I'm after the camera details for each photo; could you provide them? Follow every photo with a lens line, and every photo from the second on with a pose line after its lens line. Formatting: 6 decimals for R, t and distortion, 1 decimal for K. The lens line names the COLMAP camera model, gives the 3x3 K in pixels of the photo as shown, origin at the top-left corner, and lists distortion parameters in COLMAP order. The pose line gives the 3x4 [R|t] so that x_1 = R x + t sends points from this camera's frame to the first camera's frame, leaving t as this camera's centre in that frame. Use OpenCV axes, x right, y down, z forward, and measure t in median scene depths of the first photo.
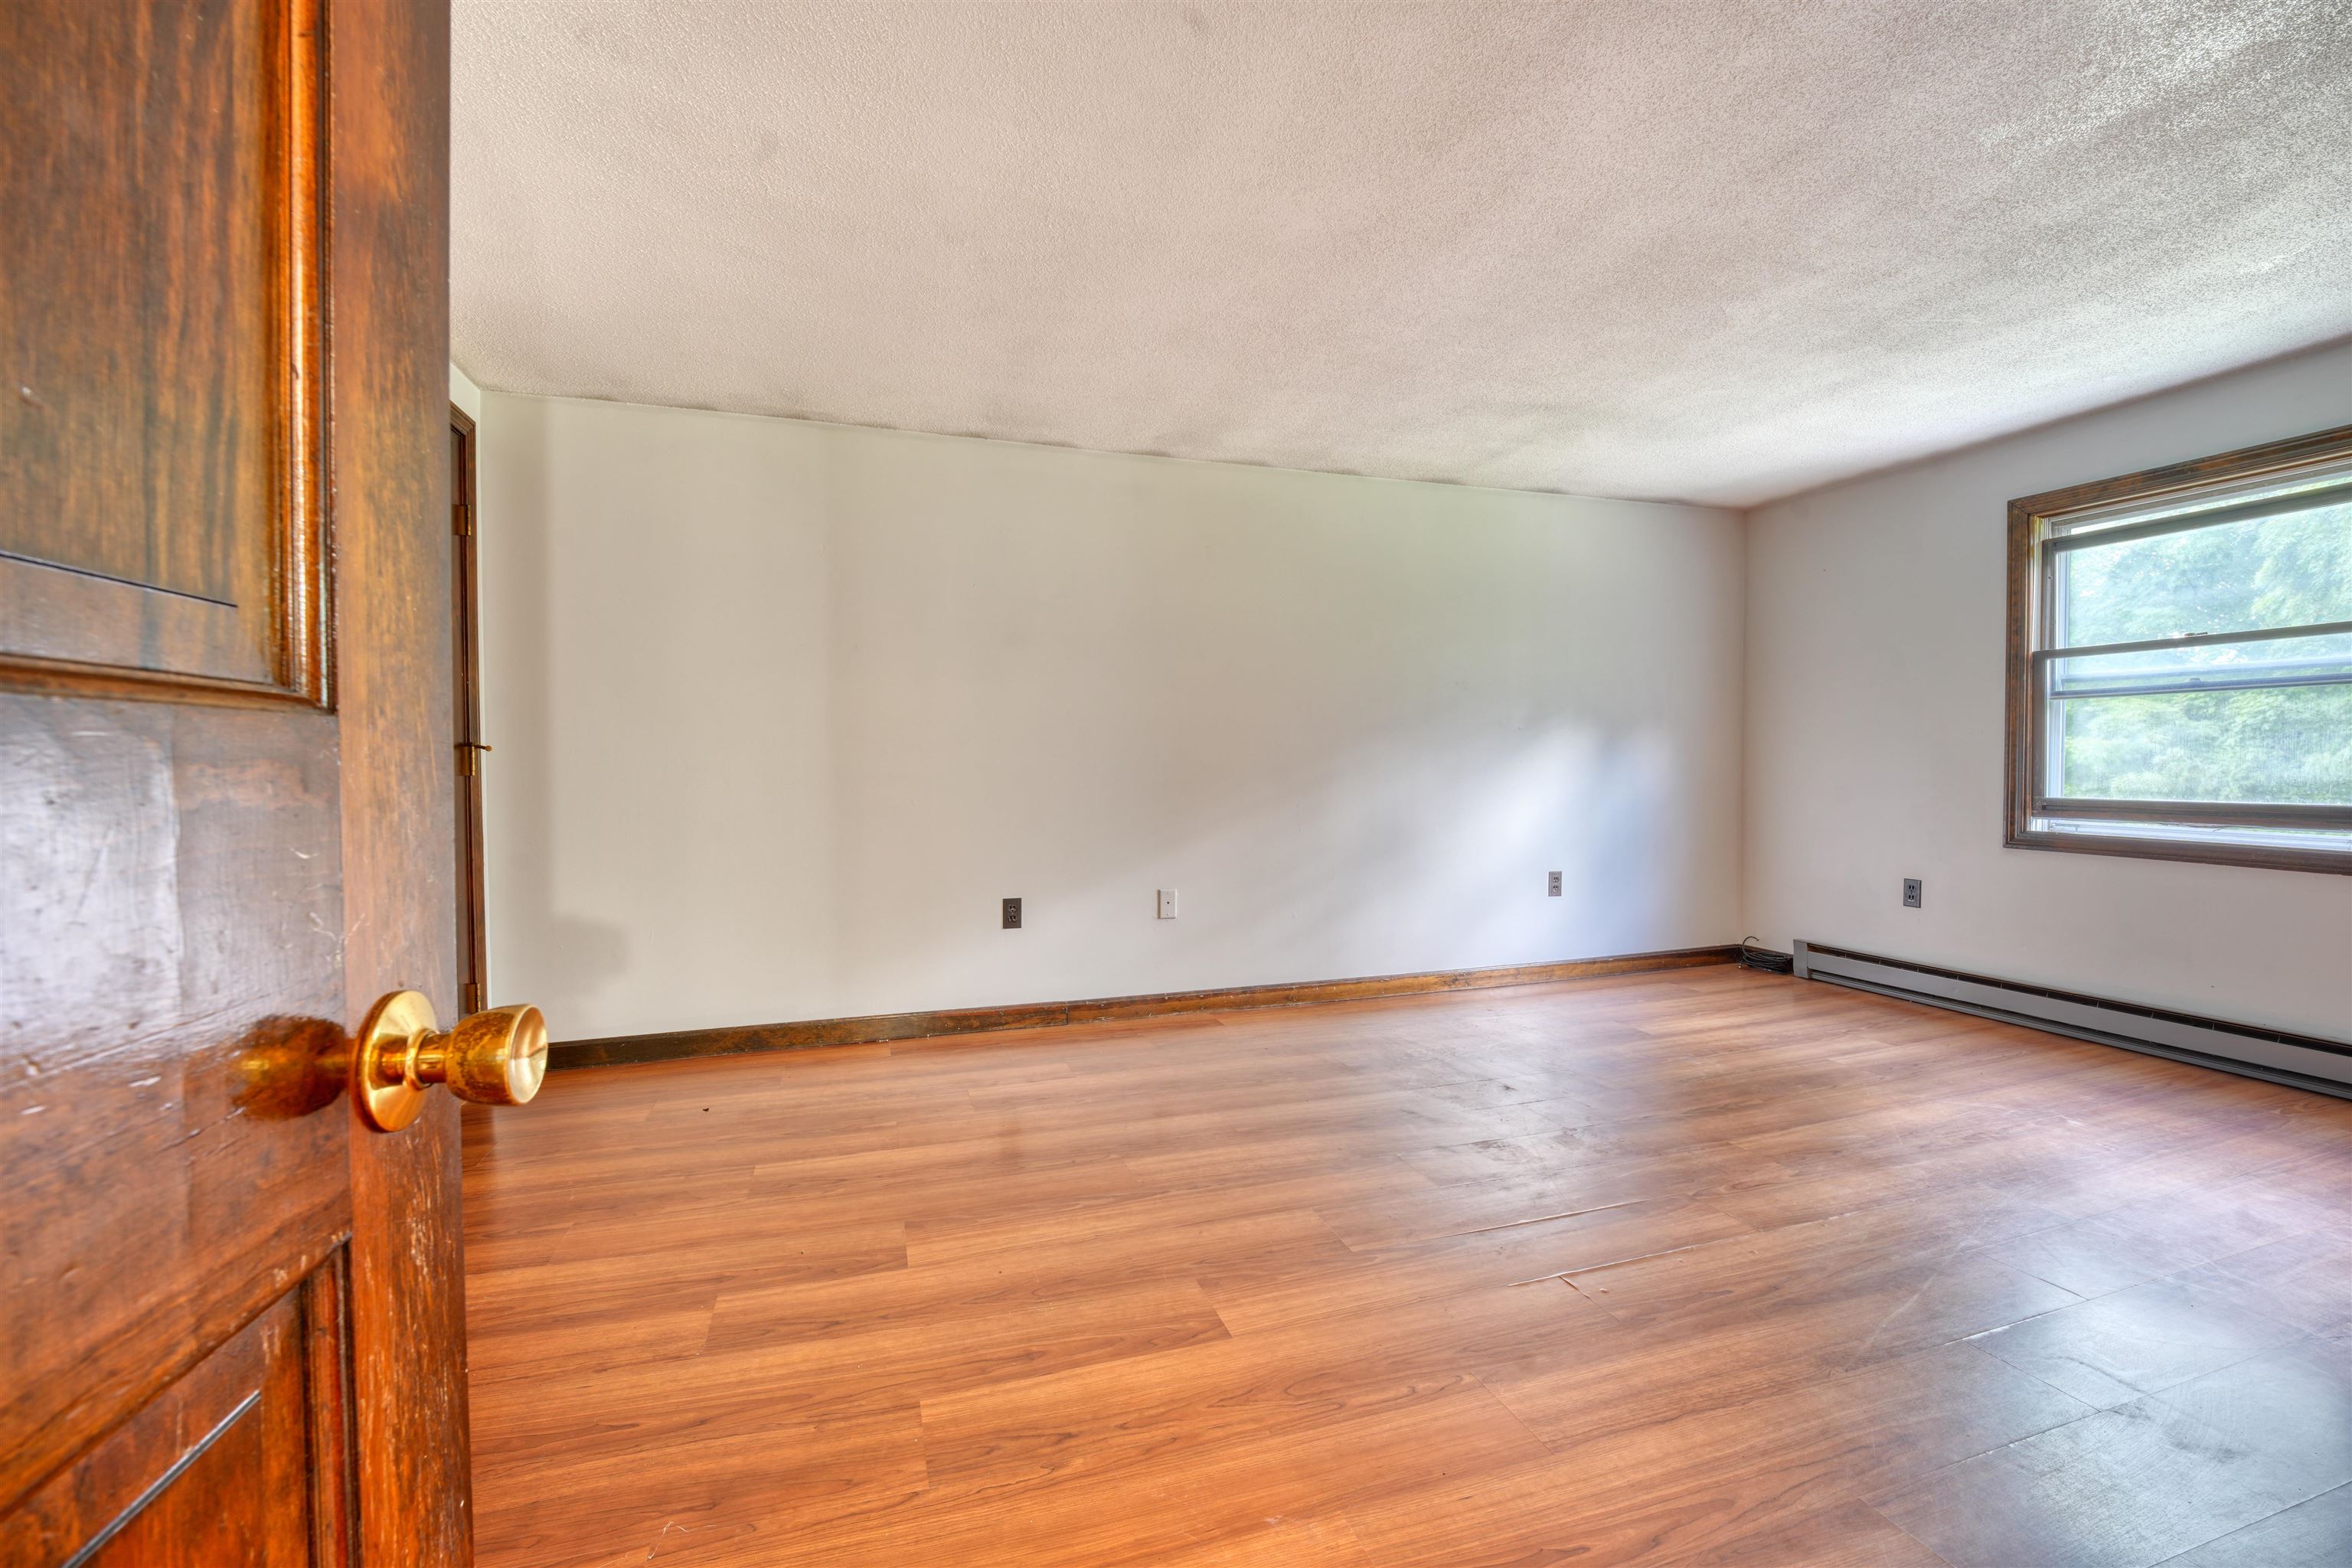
lens RADIAL K [[959.9, 0, 1175.7], [0, 959.9, 773.3], [0, 0, 1]] dist [0.040049, -0.038528]
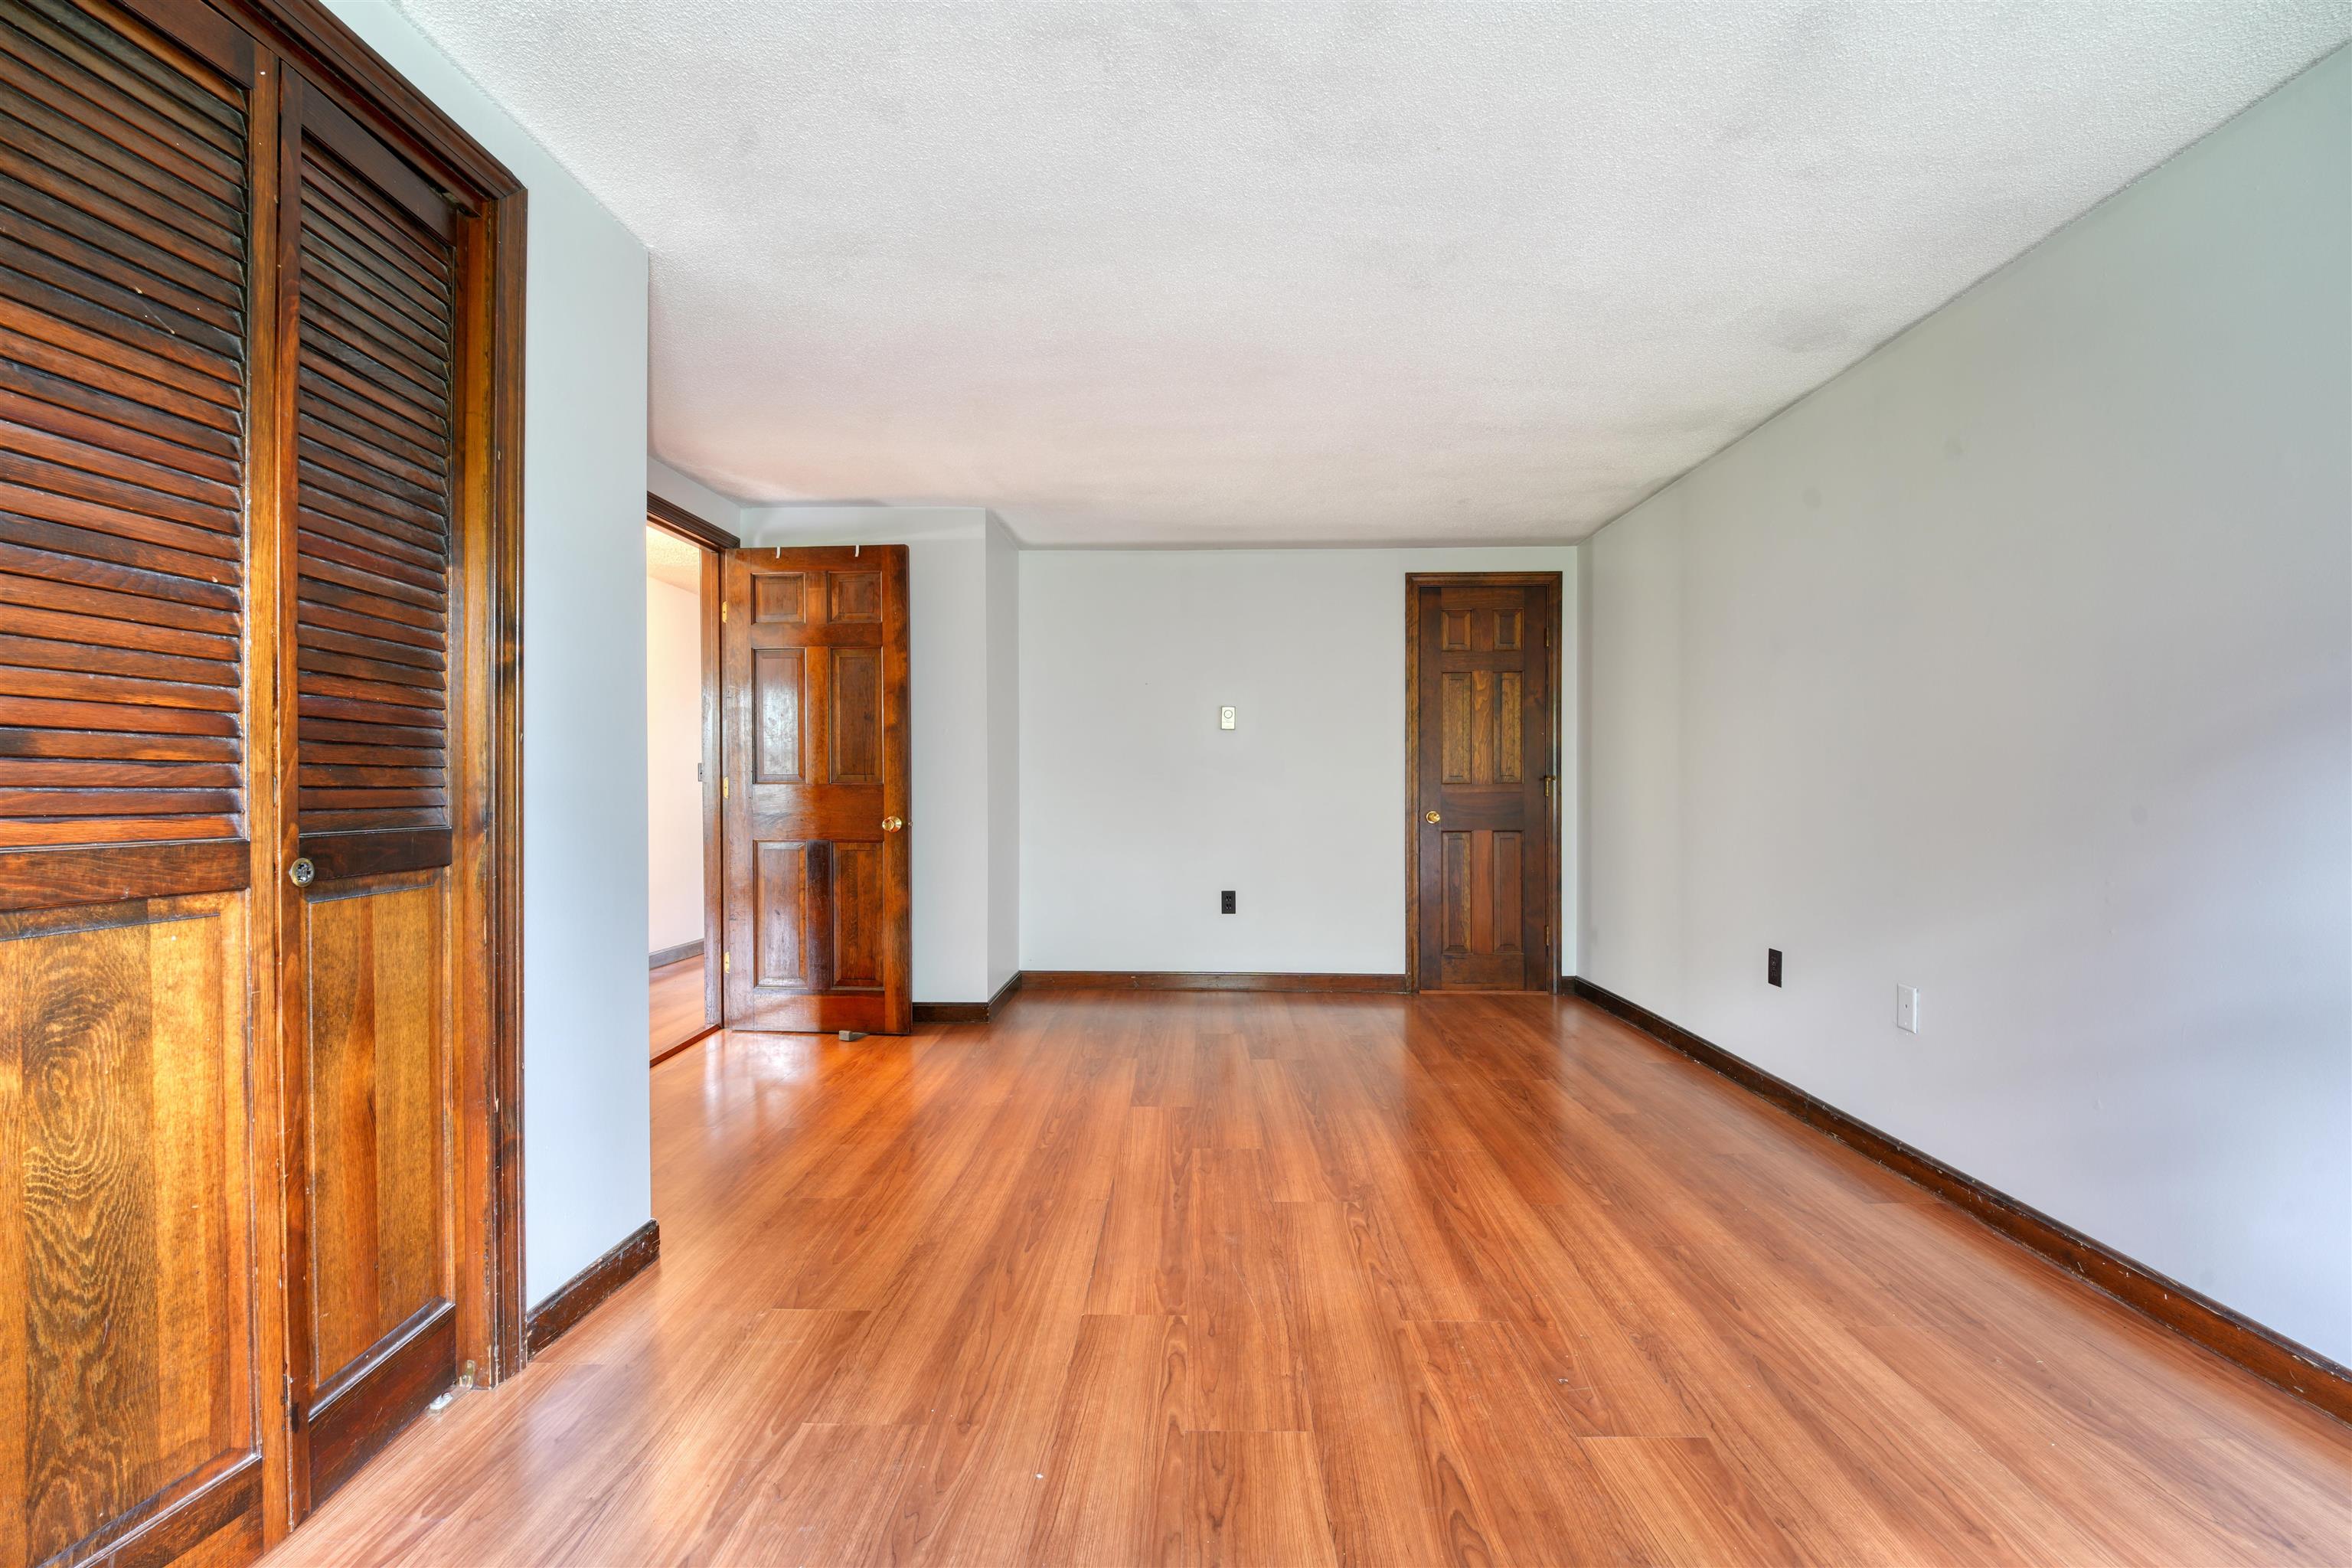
lens RADIAL K [[959.9, 0, 1175.7], [0, 959.9, 773.3], [0, 0, 1]] dist [0.040049, -0.038528]
pose [[-0.327724, -0.007888, -0.944740, 1.661680], [-0.011004, 0.999929, -0.004531, -0.032642], [0.944709, 0.008911, -0.327788, 1.592579]]
